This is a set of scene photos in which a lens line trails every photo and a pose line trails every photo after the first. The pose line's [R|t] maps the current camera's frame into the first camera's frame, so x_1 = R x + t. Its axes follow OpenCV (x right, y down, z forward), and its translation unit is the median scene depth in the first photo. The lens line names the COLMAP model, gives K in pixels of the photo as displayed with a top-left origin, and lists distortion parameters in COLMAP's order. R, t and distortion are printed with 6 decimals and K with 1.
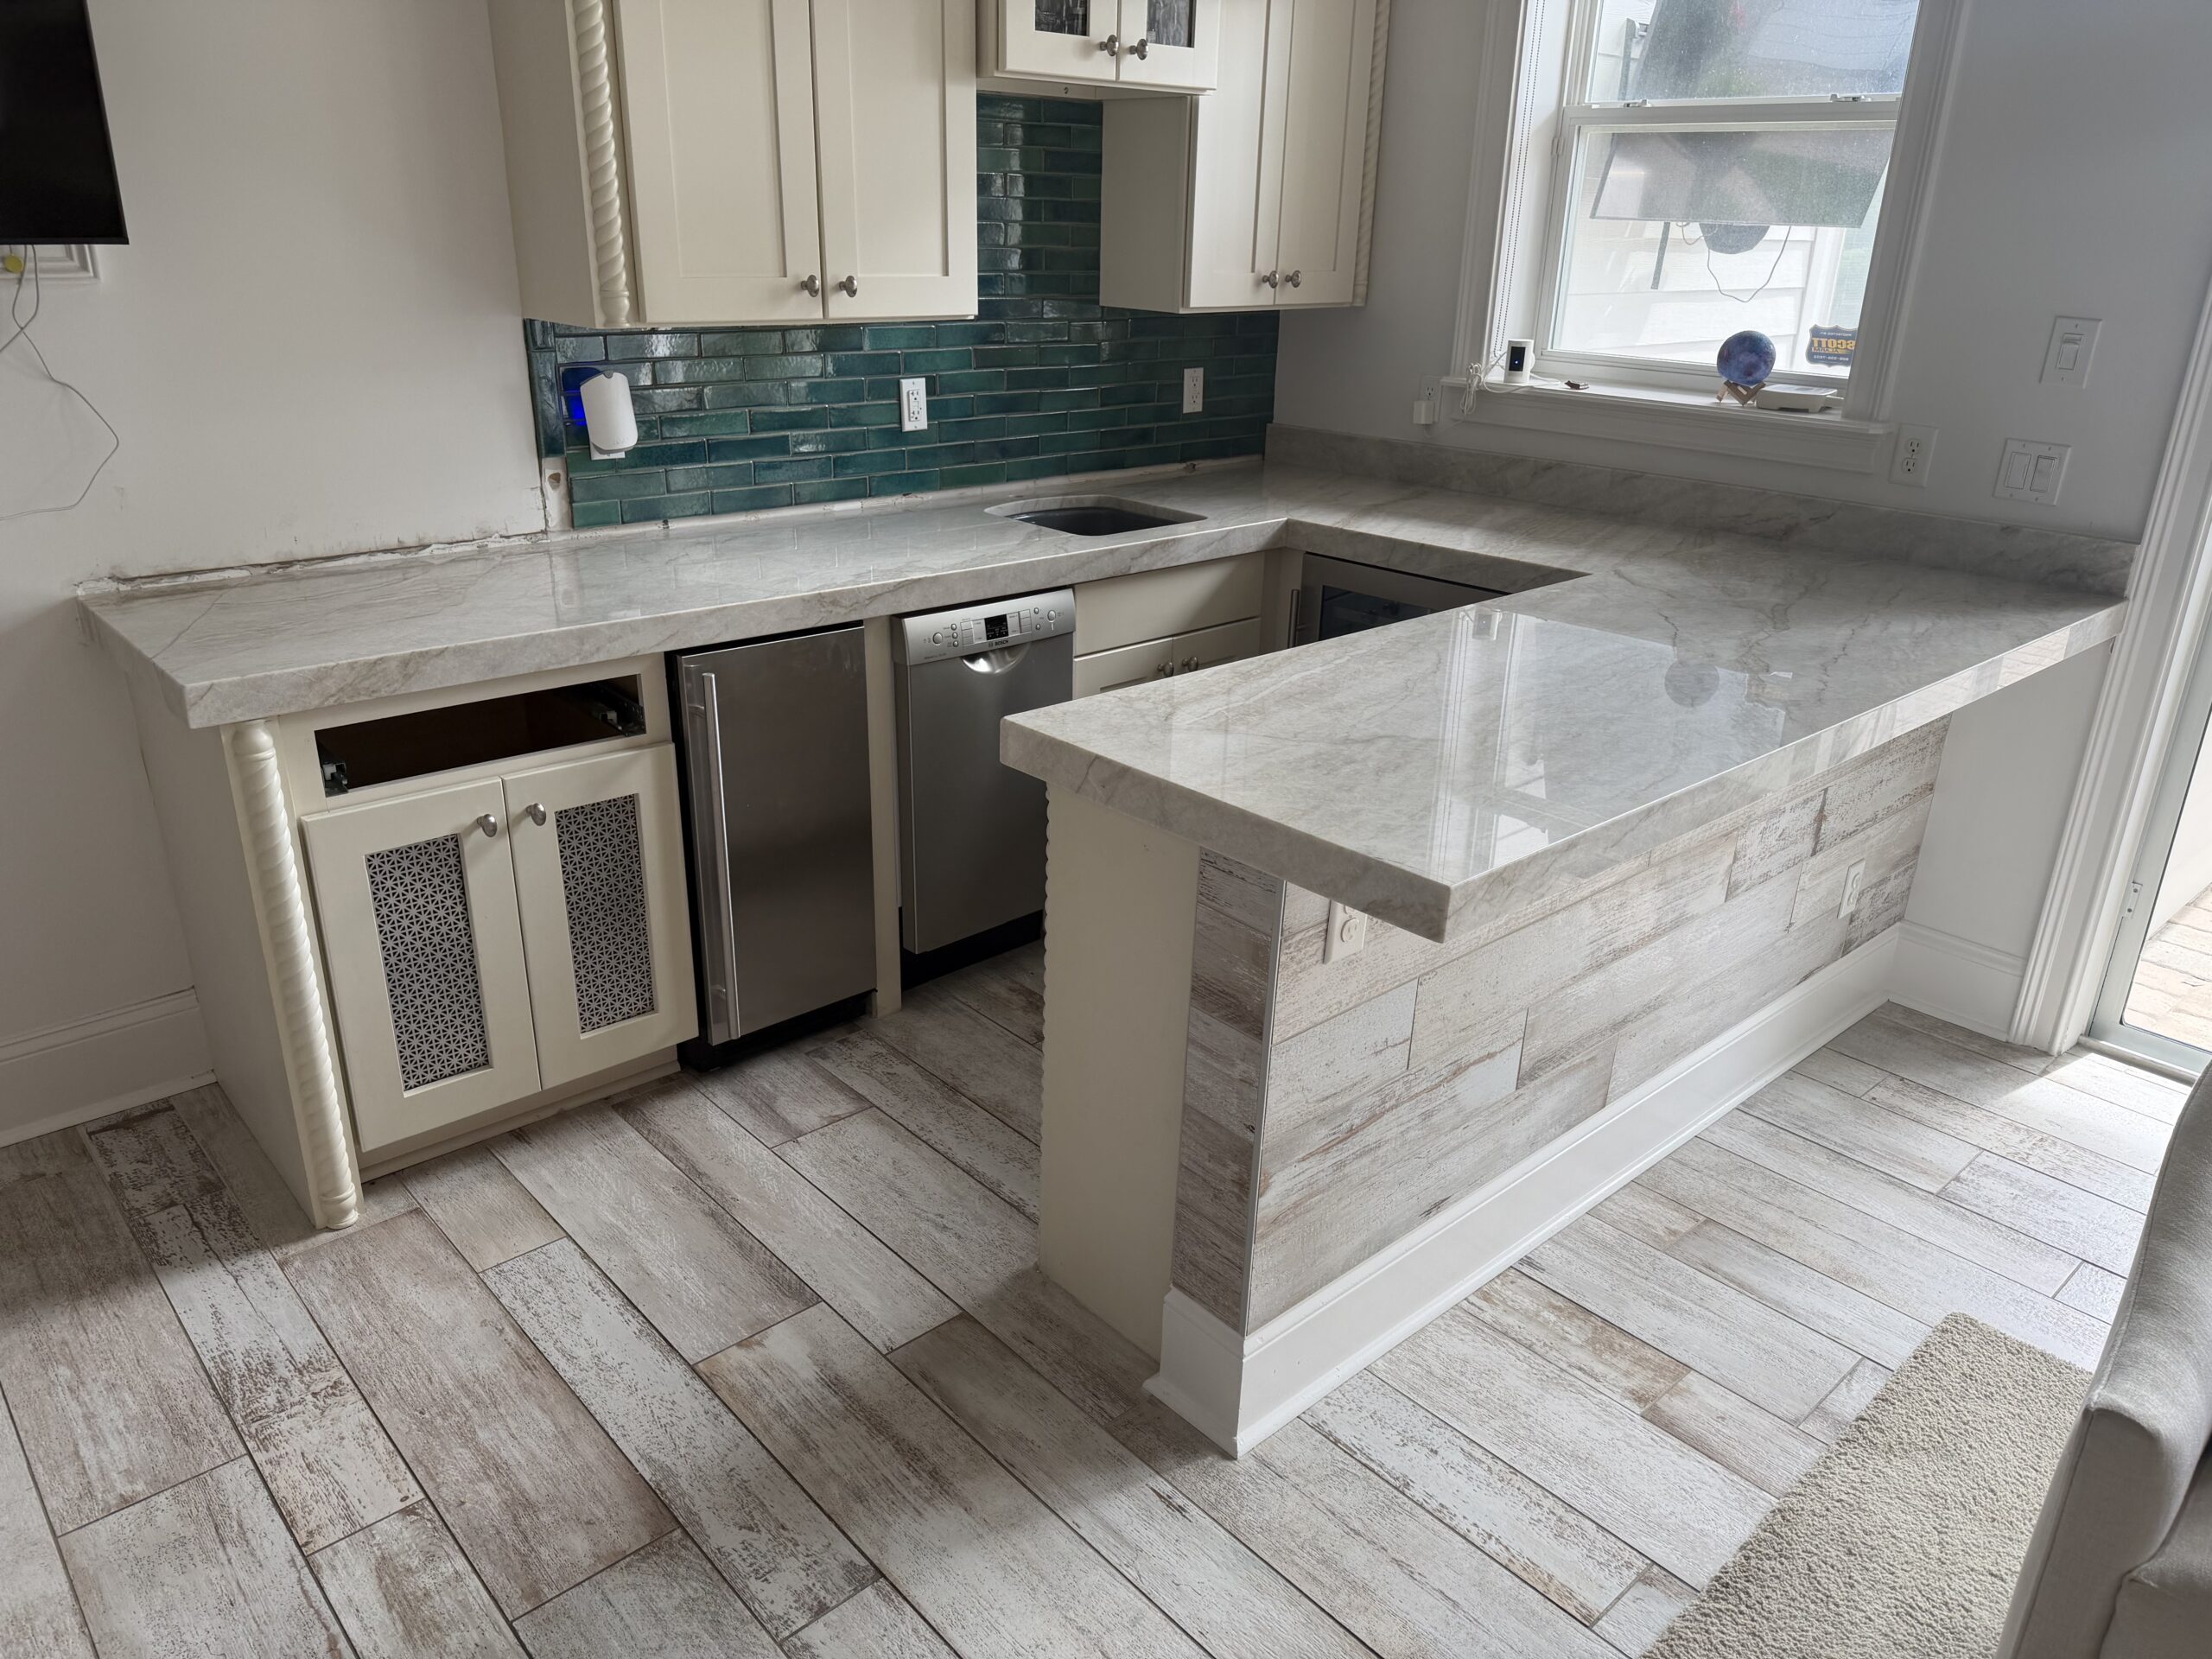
lens RADIAL K [[1547.0, 0, 1106.0], [0, 1547.0, 829.5], [0, 0, 1]] dist [0.128290, -0.239235]
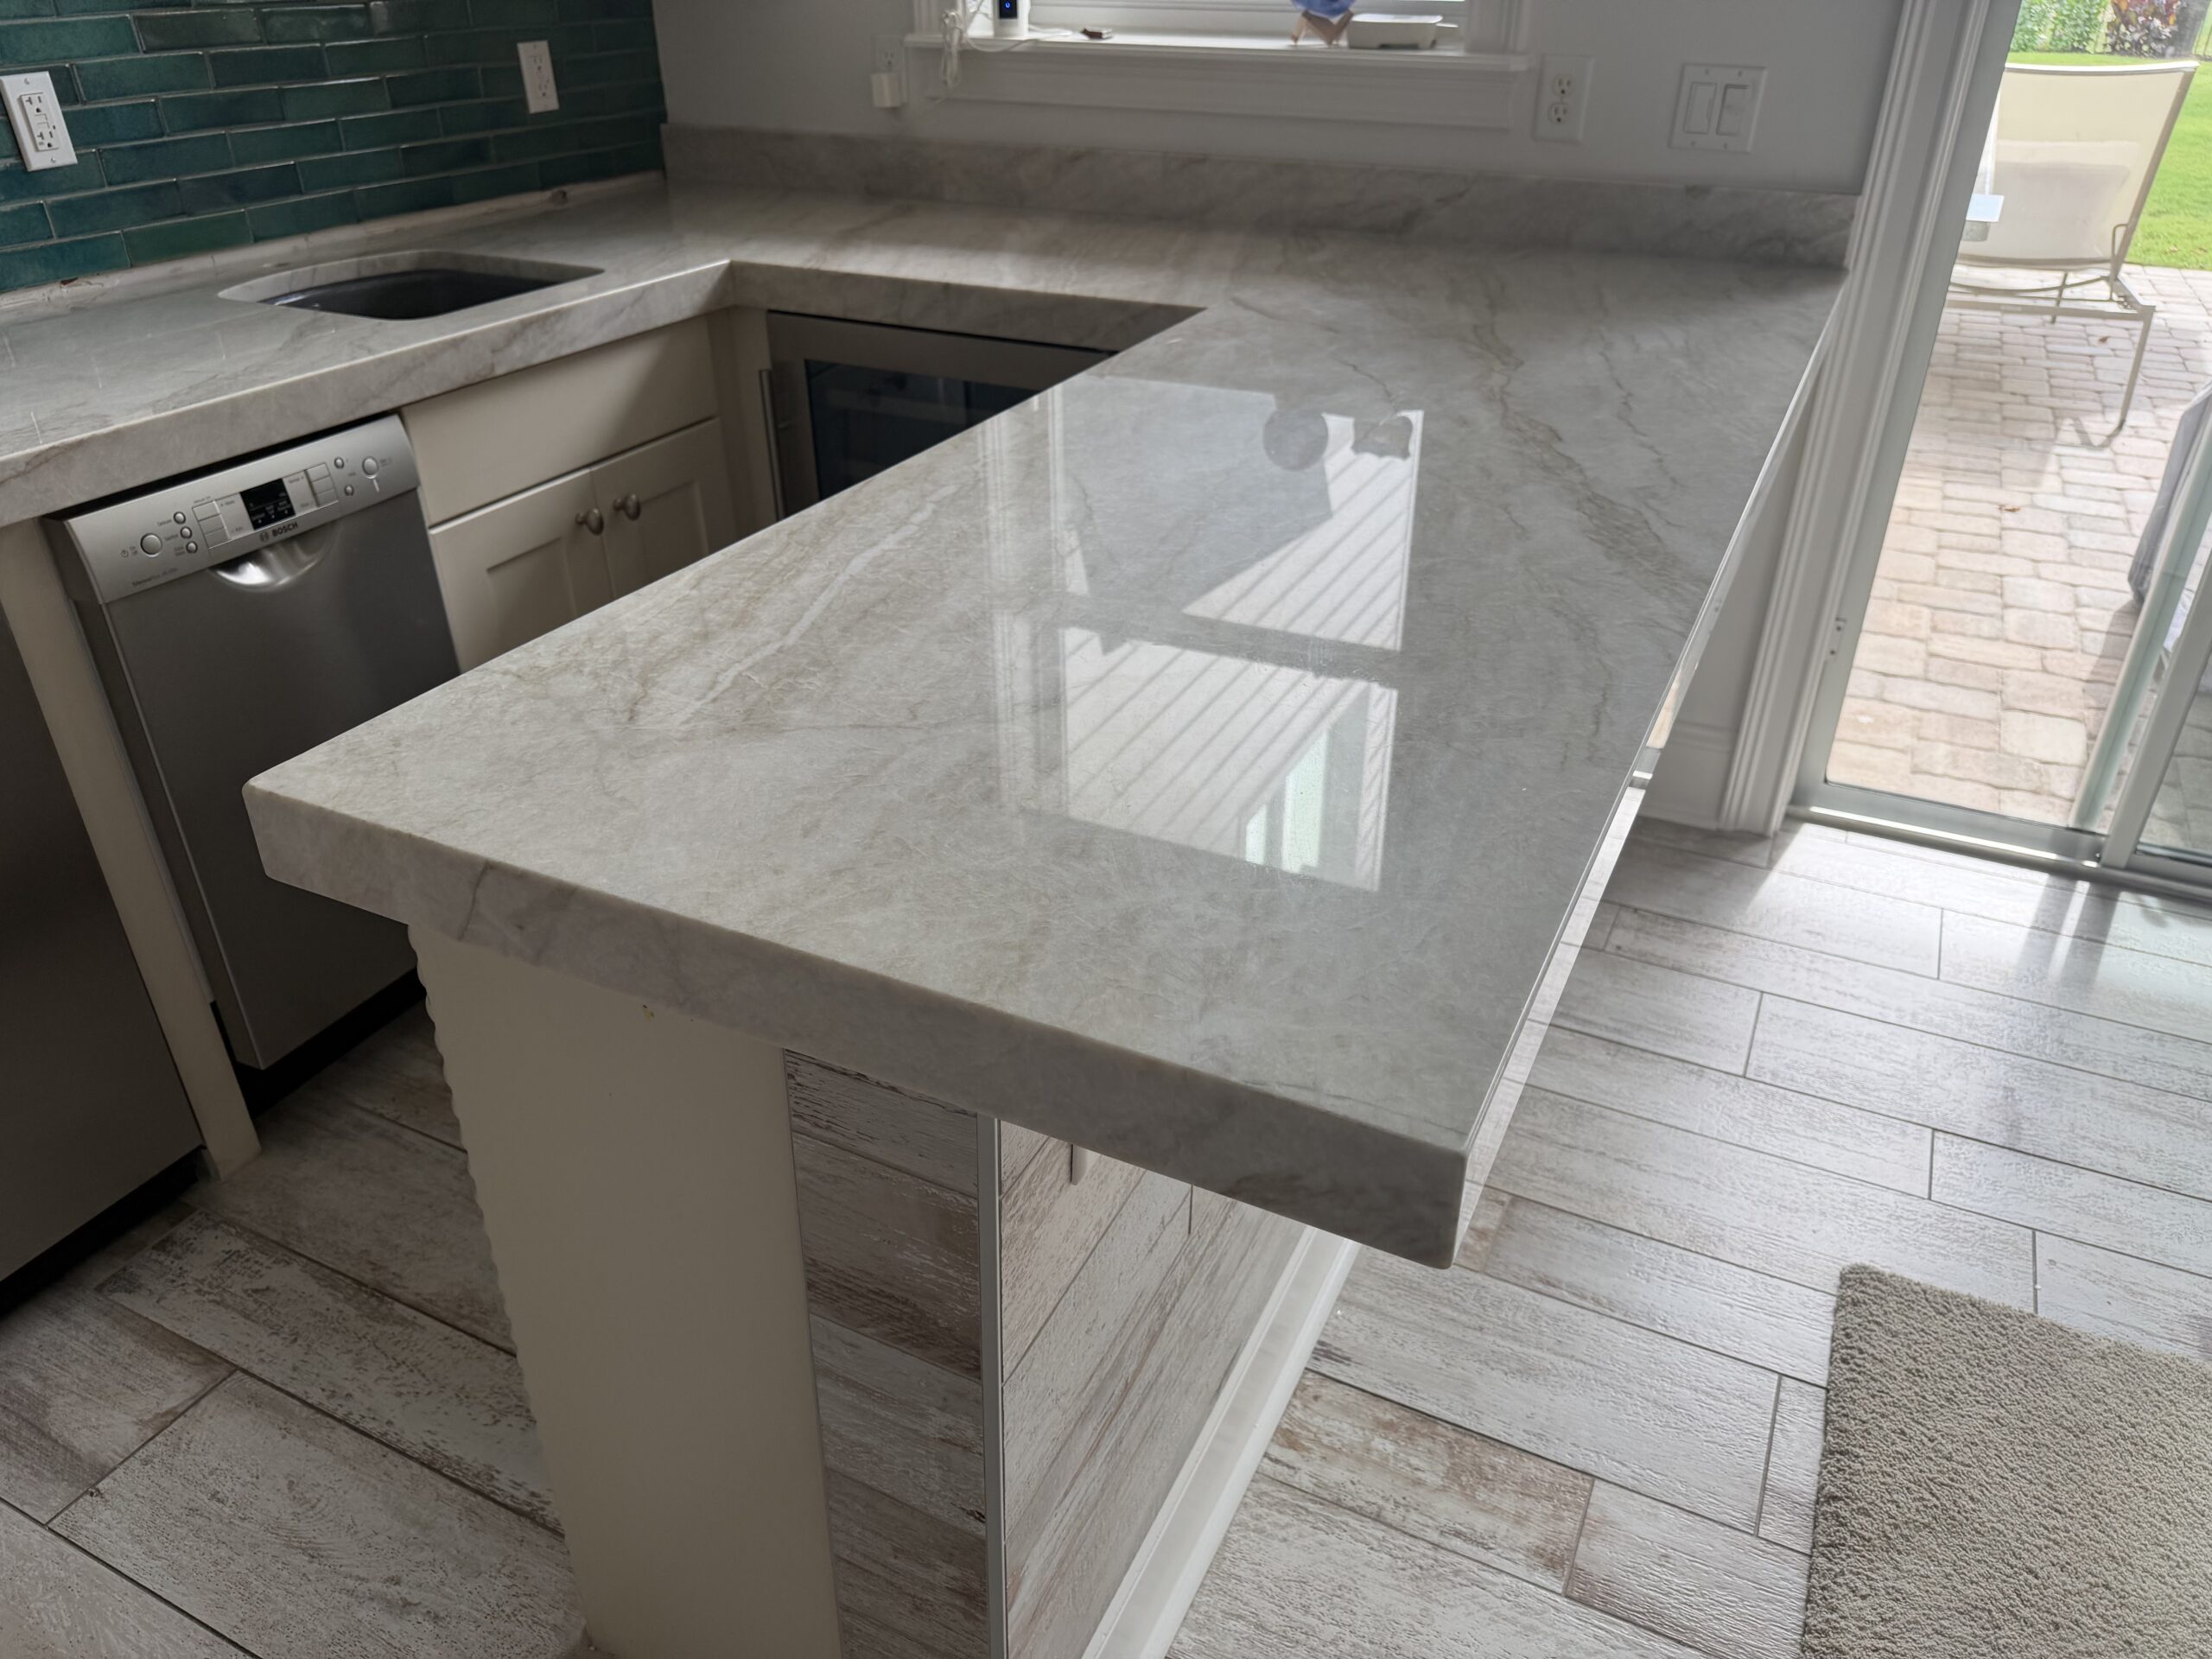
lens RADIAL K [[1560.2, 0, 1106.7], [0, 1560.2, 824.1], [0, 0, 1]] dist [0.018907, -0.036131]
pose [[0.929127, -0.204255, 0.308225, 0.014623], [0.155243, 0.972039, 0.176180, -0.071990], [-0.335592, -0.115844, 0.934857, 0.360189]]
